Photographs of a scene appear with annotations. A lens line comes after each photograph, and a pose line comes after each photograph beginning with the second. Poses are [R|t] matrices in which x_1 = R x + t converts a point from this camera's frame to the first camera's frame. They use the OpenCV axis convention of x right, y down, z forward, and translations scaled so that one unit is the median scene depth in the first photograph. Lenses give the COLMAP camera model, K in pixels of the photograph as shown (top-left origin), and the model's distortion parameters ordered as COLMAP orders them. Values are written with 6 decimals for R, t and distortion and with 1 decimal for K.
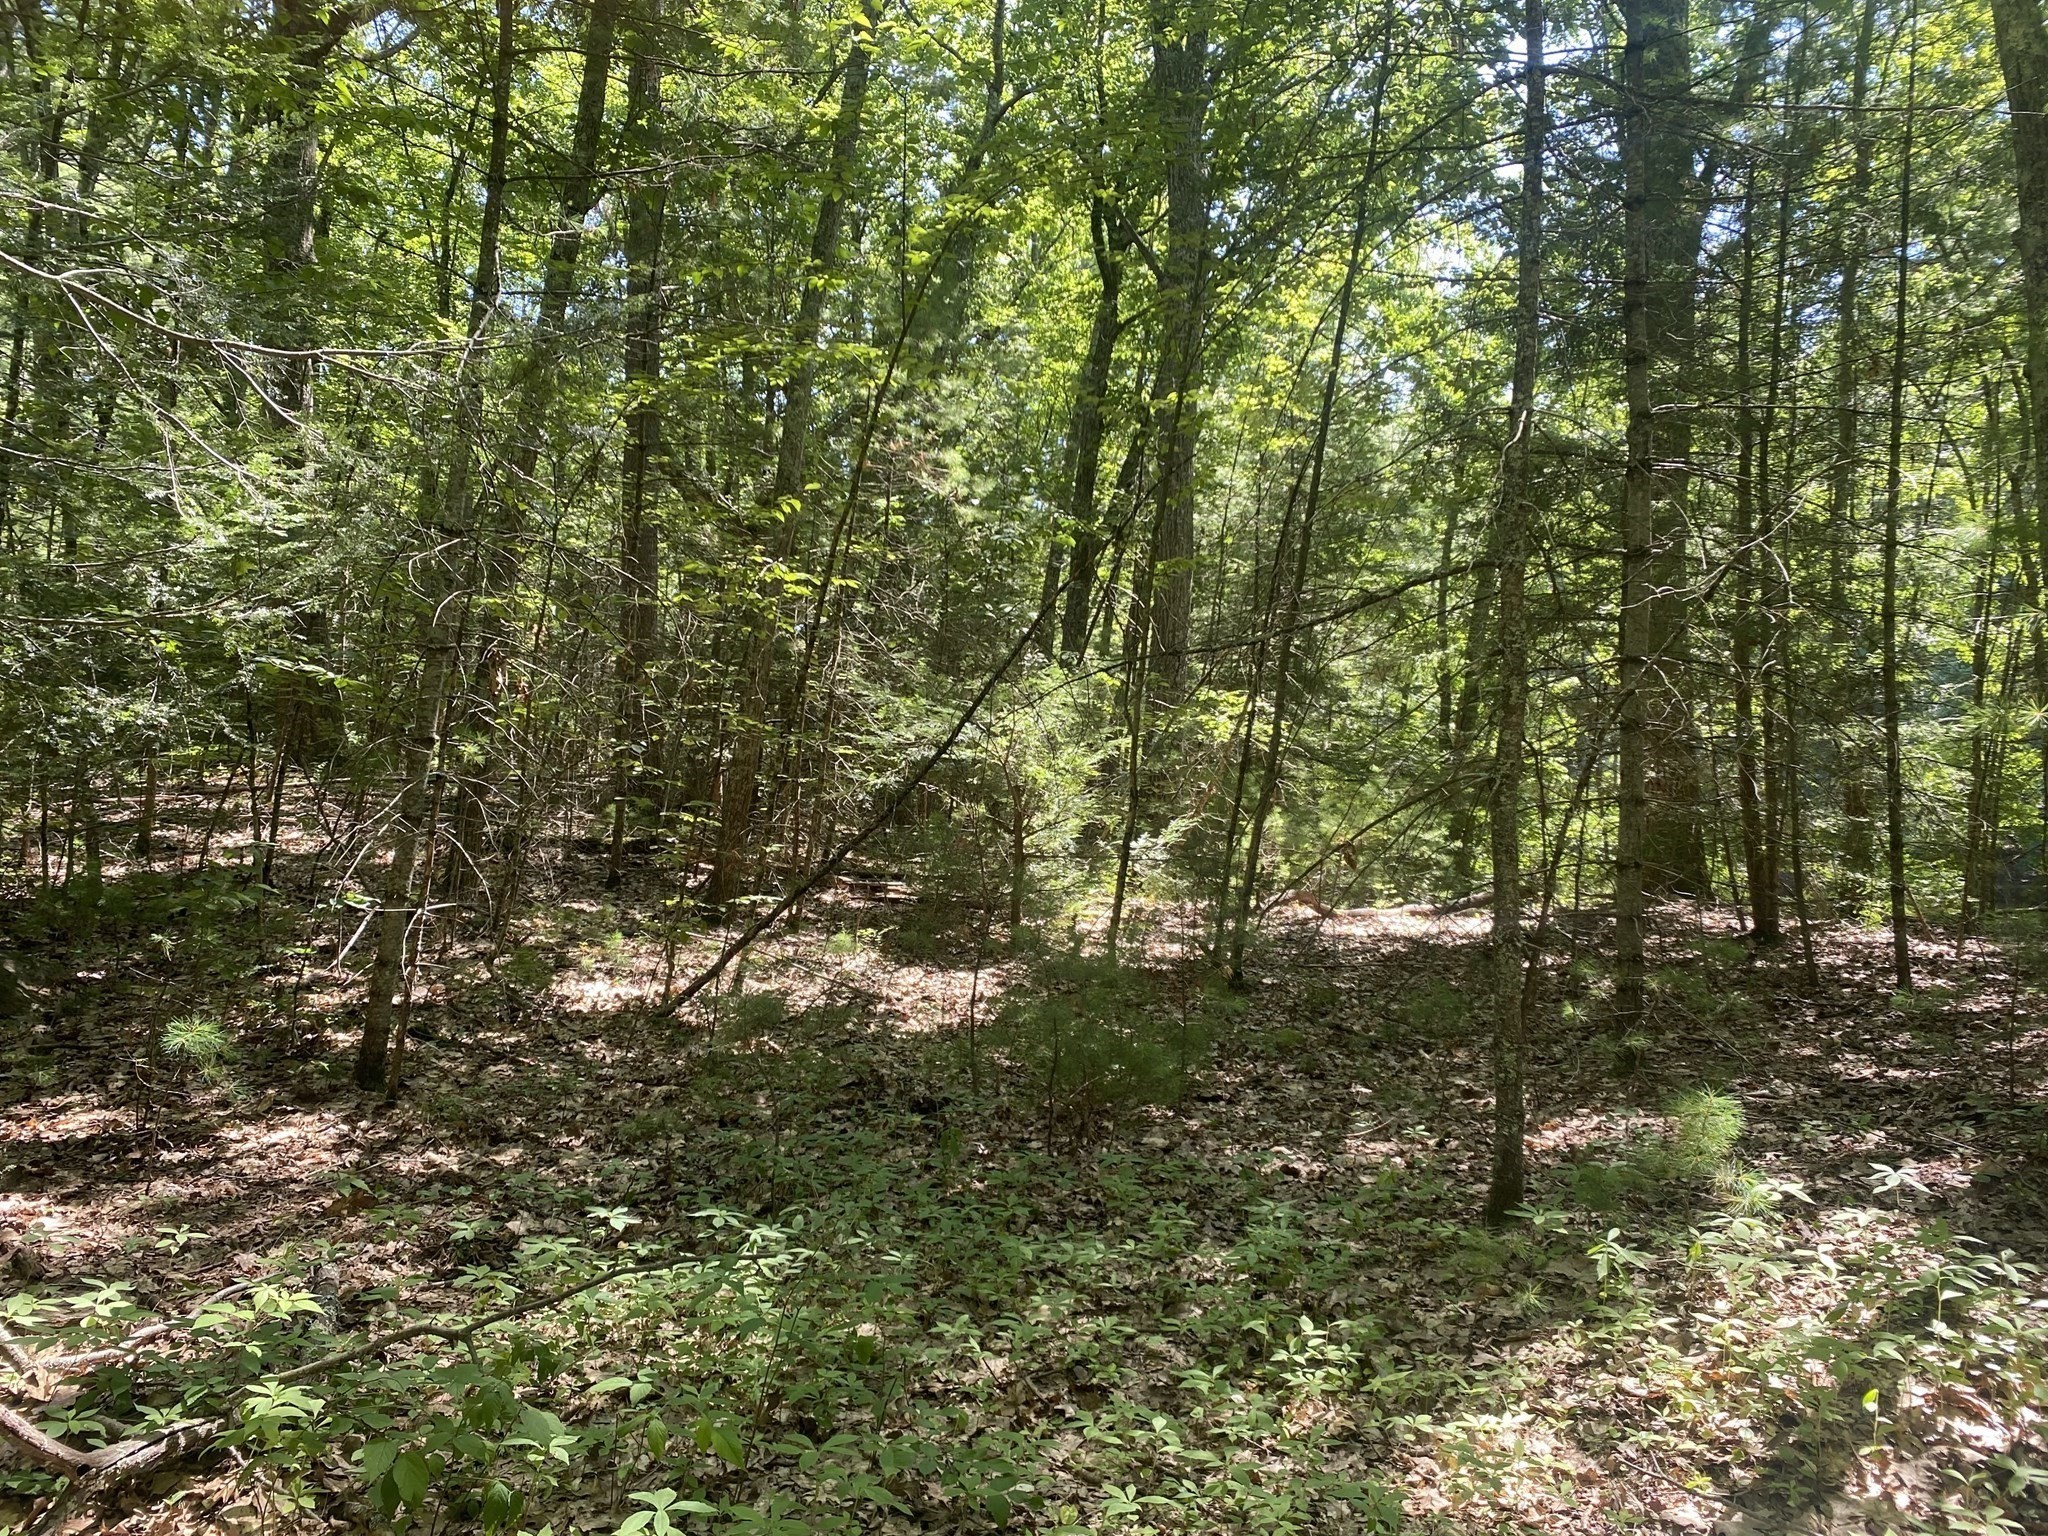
lens RADIAL K [[1553.5, 0, 1024.0], [0, 1553.5, 768.0], [0, 0, 1]] dist [0.025565, -0.030829]
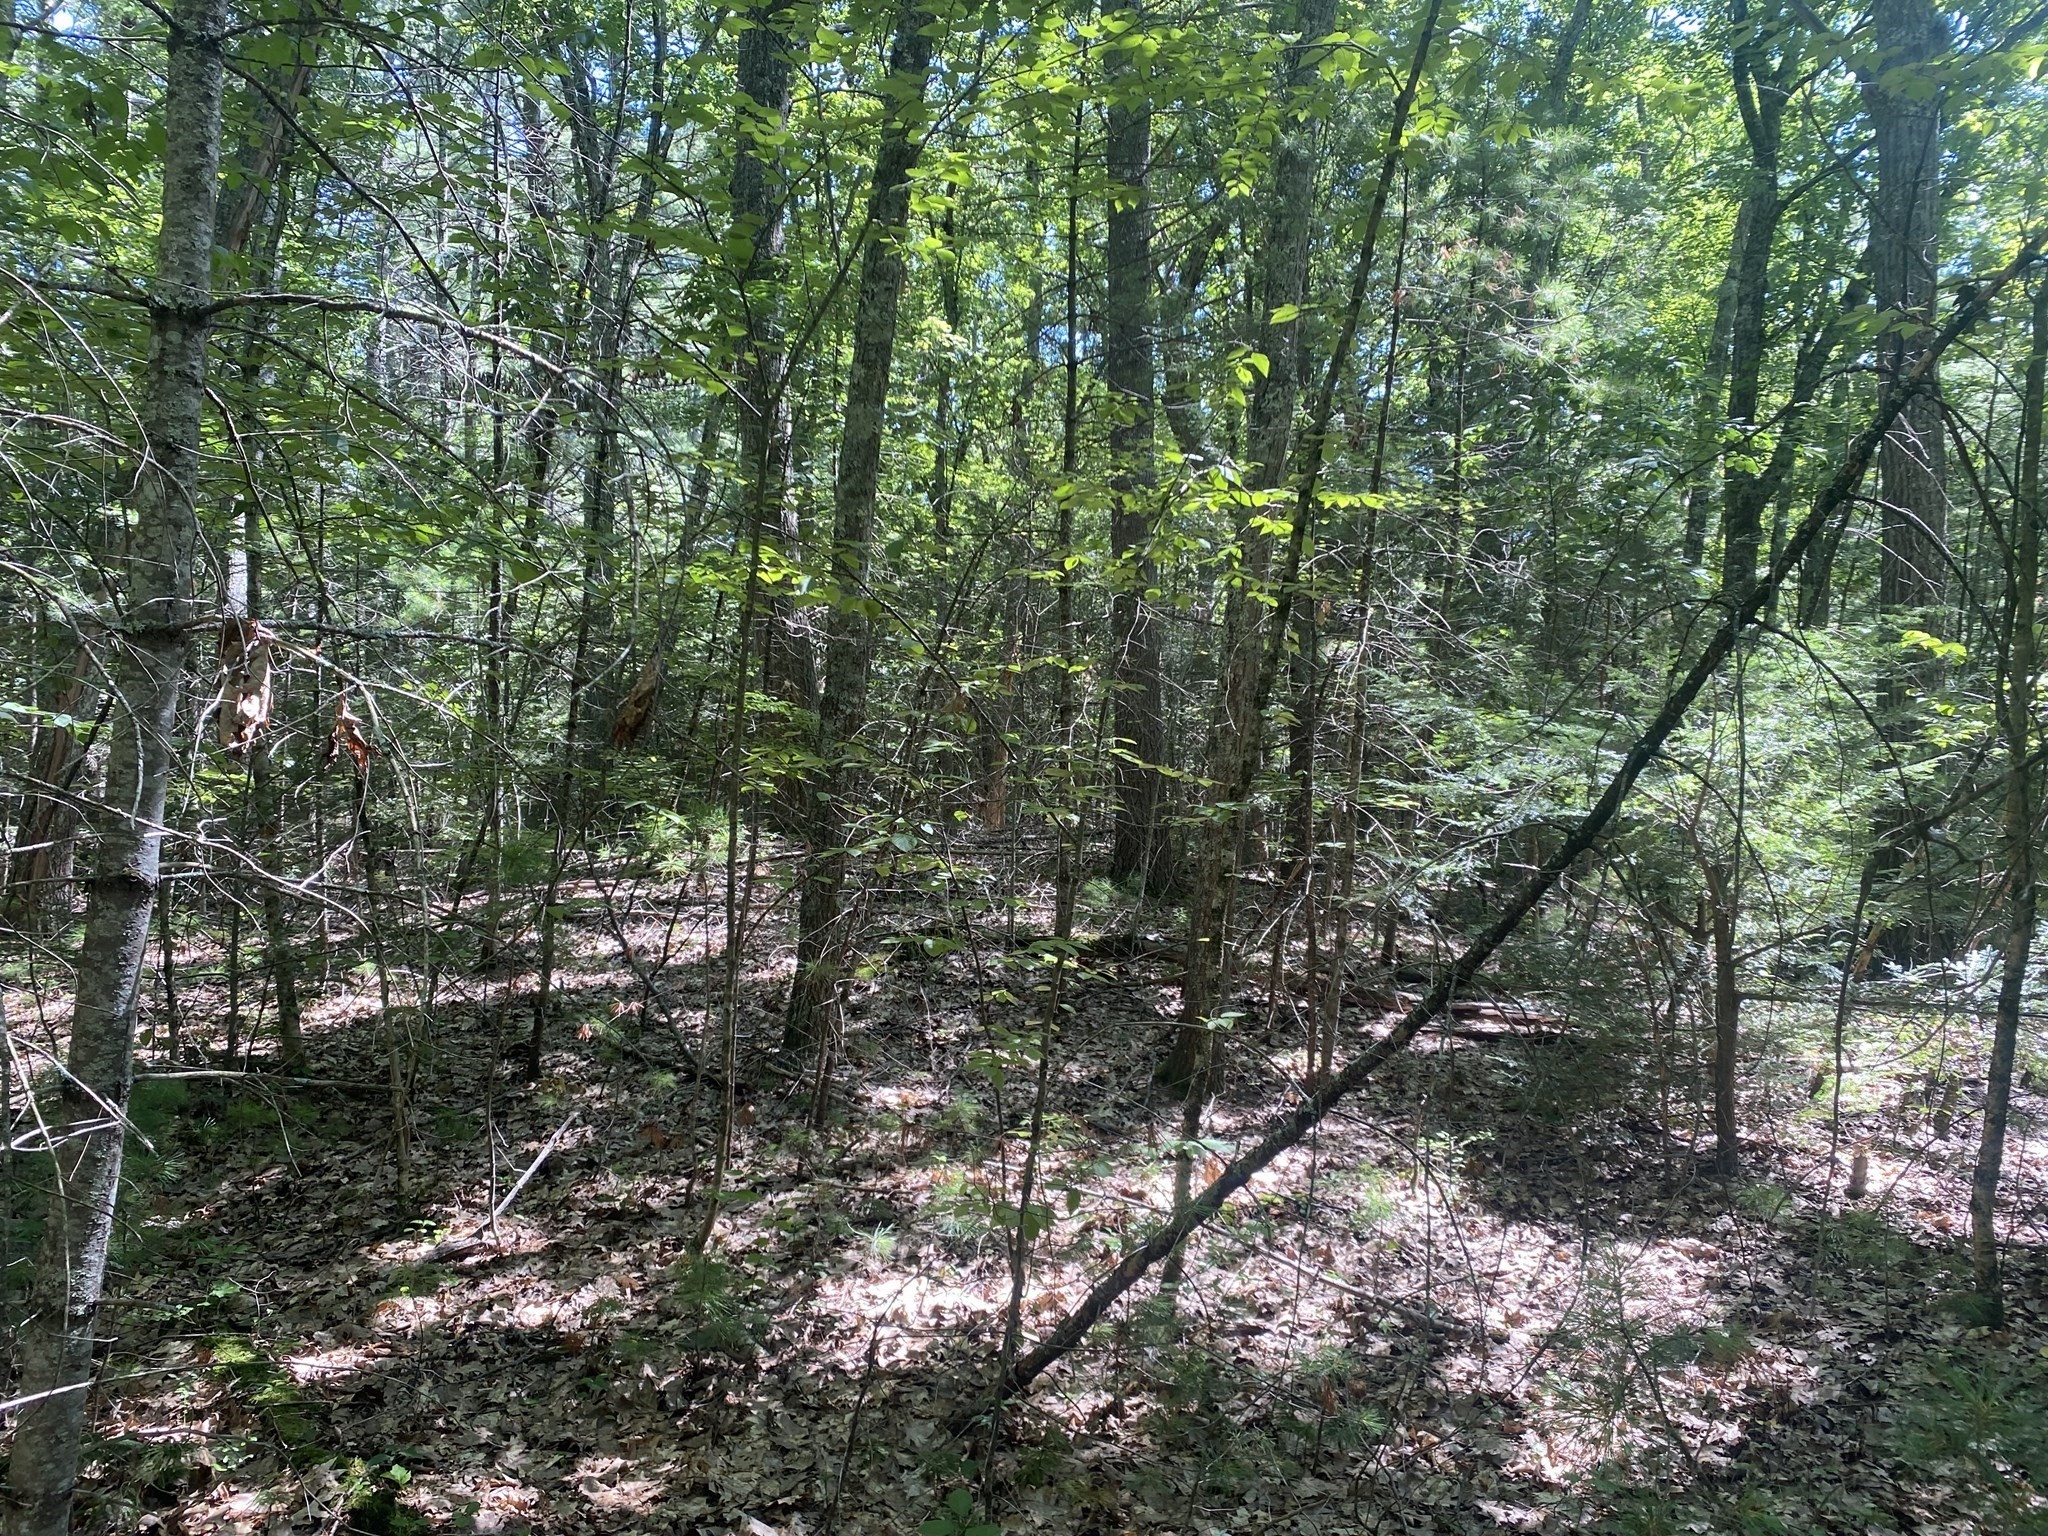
lens RADIAL K [[1553.5, 0, 1024.0], [0, 1553.5, 768.0], [0, 0, 1]] dist [0.025565, -0.030829]
pose [[0.928763, -0.048760, -0.367453, -0.028113], [0.036265, 0.998508, -0.040836, -0.008619], [0.368895, 0.024601, 0.929145, 0.433563]]
